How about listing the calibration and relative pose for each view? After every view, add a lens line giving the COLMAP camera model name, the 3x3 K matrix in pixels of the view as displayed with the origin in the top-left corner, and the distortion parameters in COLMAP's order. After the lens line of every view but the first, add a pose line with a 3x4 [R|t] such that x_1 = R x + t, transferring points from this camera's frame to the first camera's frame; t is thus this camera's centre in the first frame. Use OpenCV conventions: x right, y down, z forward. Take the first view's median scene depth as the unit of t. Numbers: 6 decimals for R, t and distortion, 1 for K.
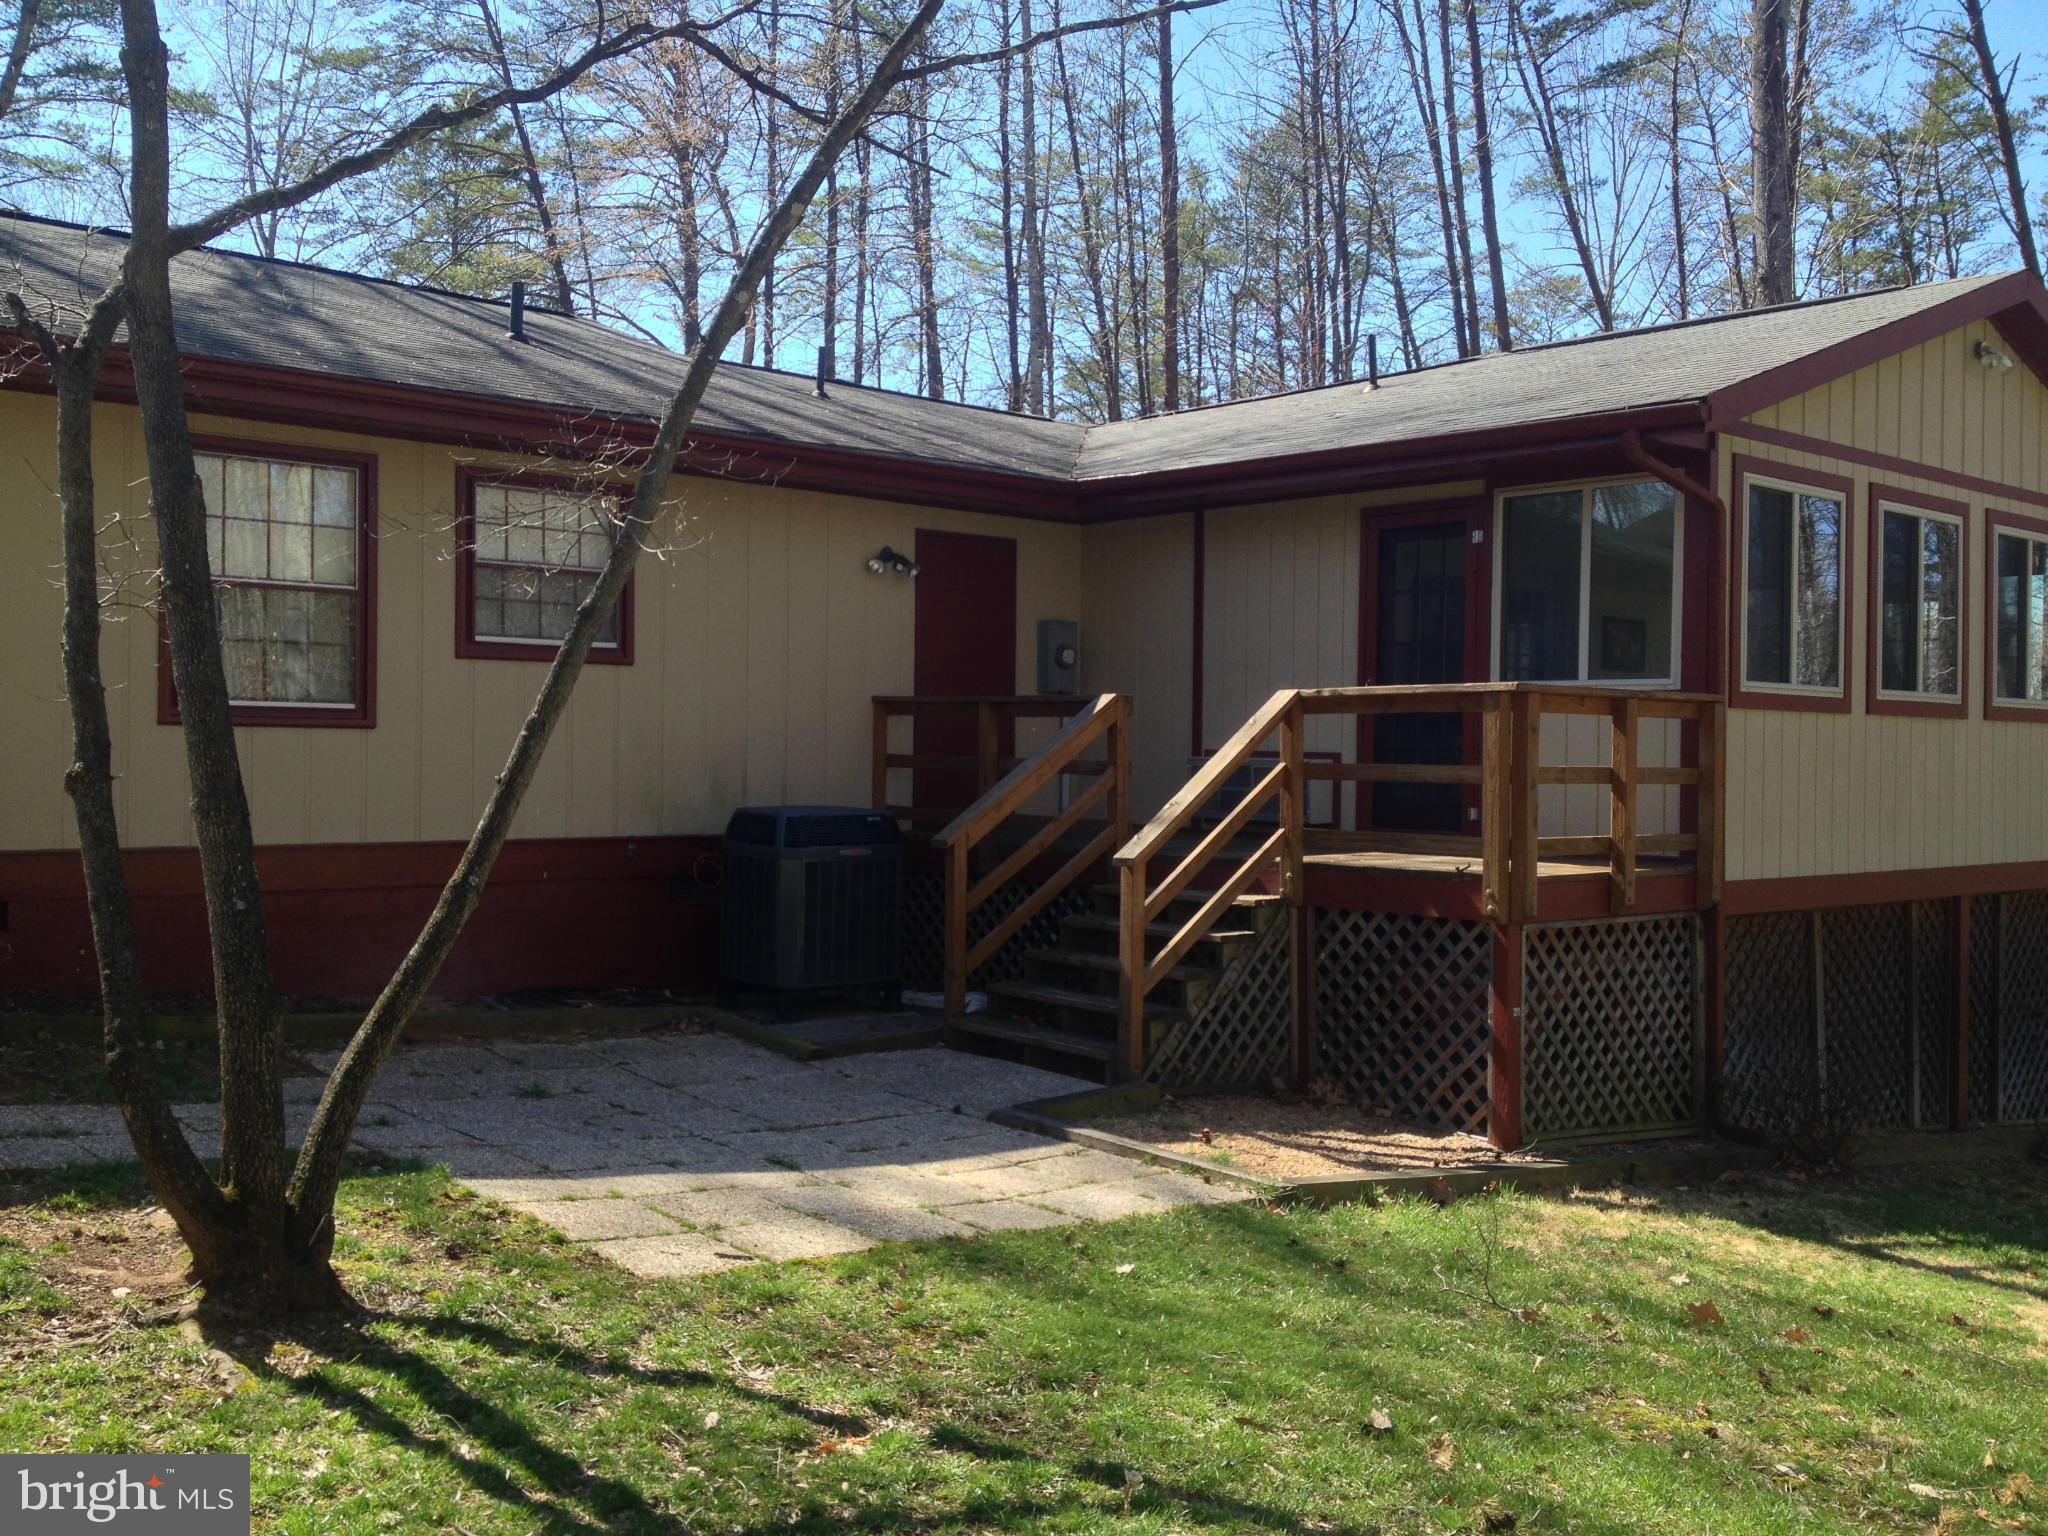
lens RADIAL K [[1915.9, 0, 1013.1], [0, 1915.9, 767.8], [0, 0, 1]] dist [0.139308, -0.287649]
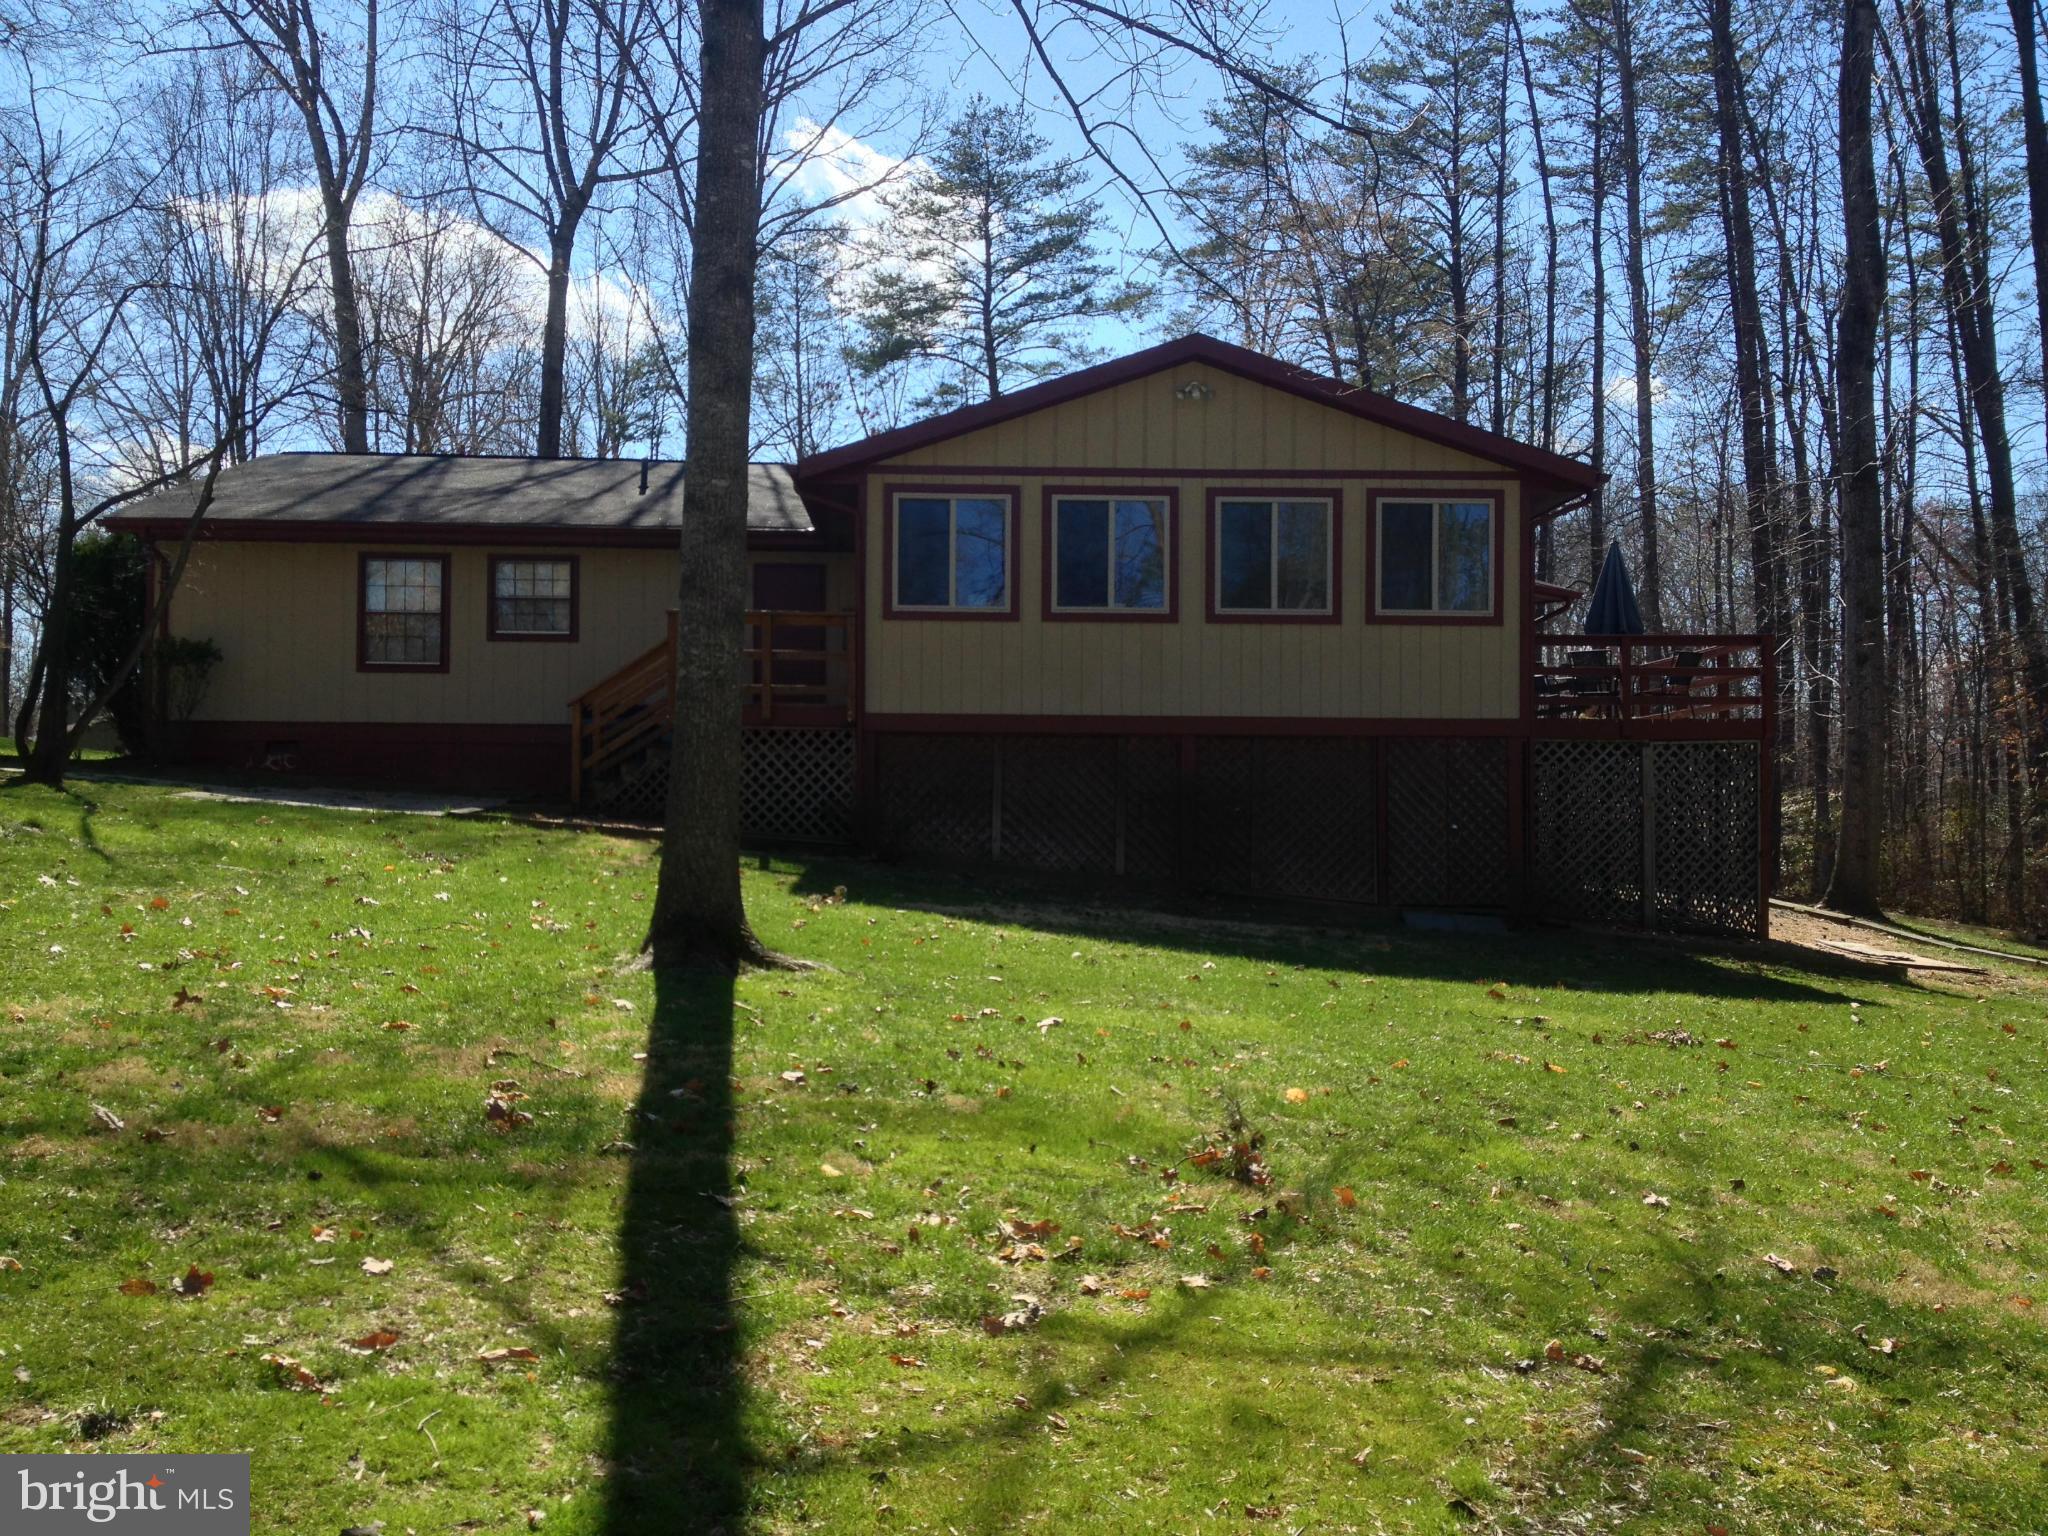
lens RADIAL K [[1915.9, 0, 1013.1], [0, 1915.9, 767.8], [0, 0, 1]] dist [0.139308, -0.287649]
pose [[0.769491, -0.026778, -0.638096, 1.583793], [0.009801, 0.999498, -0.030126, 0.161519], [0.638582, 0.016927, 0.769367, -0.328749]]
